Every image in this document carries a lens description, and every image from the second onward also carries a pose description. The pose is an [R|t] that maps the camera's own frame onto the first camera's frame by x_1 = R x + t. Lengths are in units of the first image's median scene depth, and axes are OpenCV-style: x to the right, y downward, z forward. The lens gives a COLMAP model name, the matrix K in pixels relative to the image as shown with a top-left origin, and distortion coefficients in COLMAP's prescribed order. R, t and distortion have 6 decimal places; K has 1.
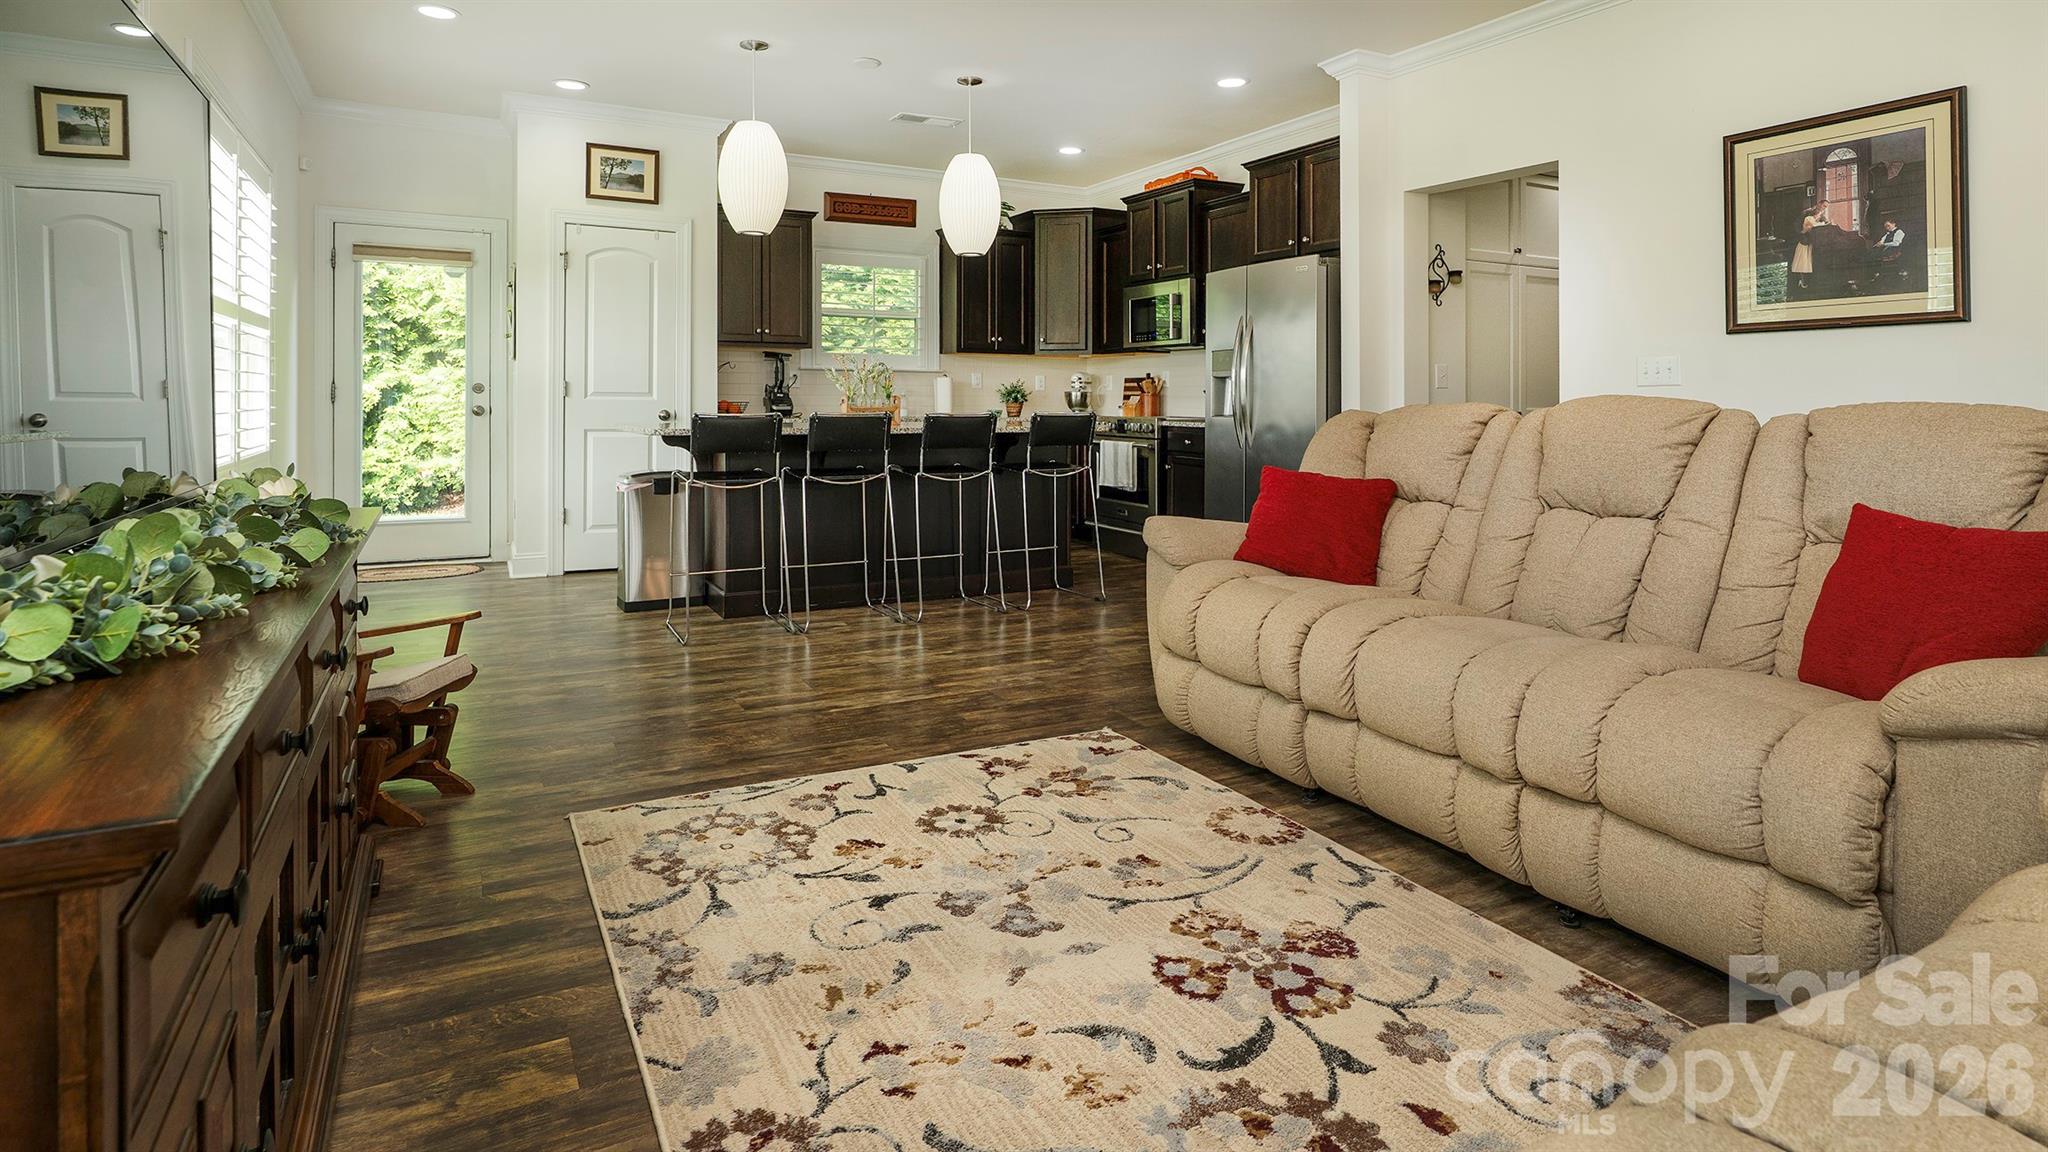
lens RADIAL K [[1025.6, 0, 983.1], [0, 1025.6, 400.2], [0, 0, 1]] dist [-0.002414, -0.000259]
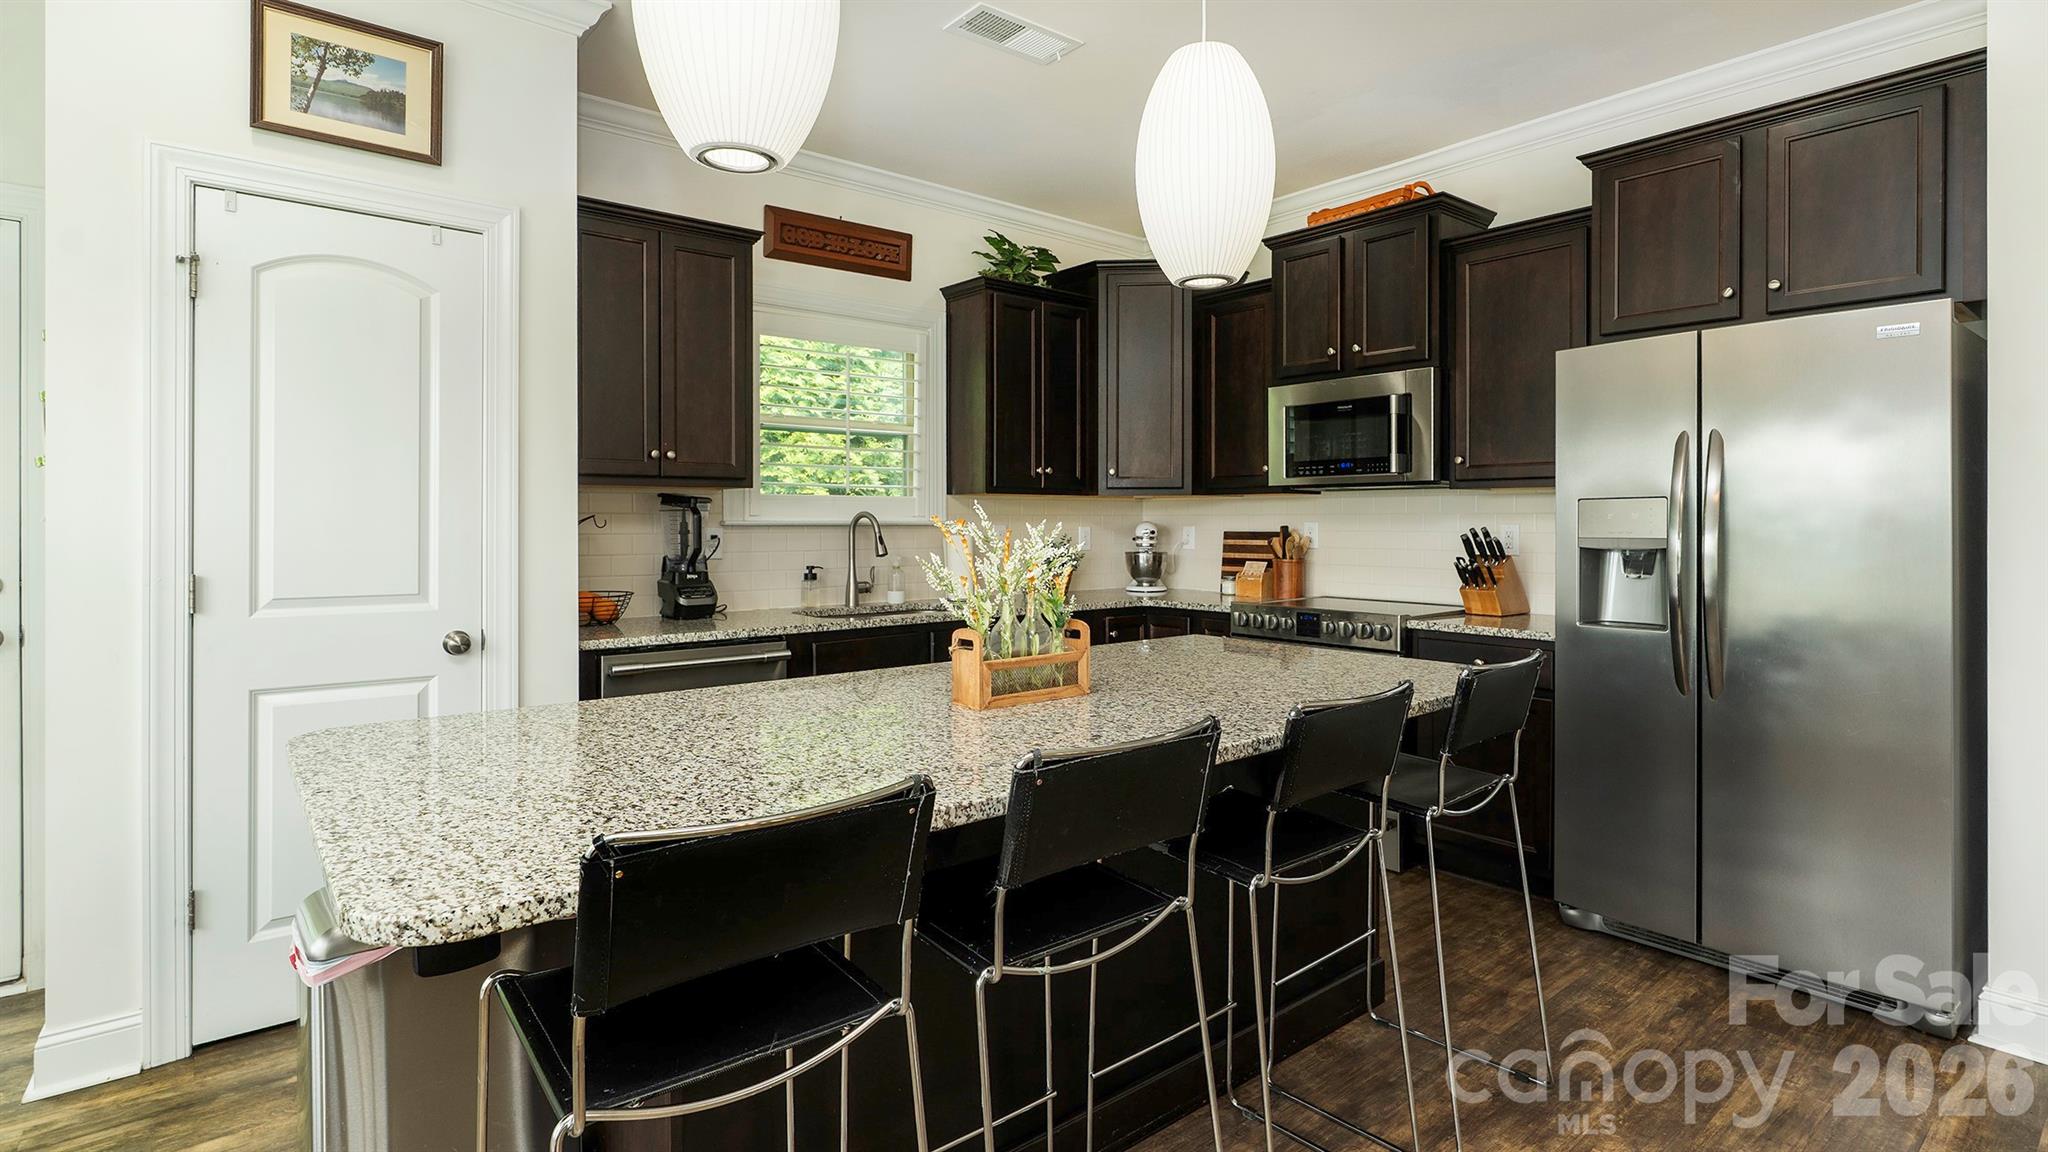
lens RADIAL K [[967.4, 0, 953.4], [0, 967.4, 517.9], [0, 0, 1]] dist [-0.001806, -0.000084]
pose [[0.984264, -0.004103, 0.176657, -0.152519], [0.004586, 0.999987, -0.002328, -0.032729], [-0.176646, 0.003102, 0.984270, 0.484243]]
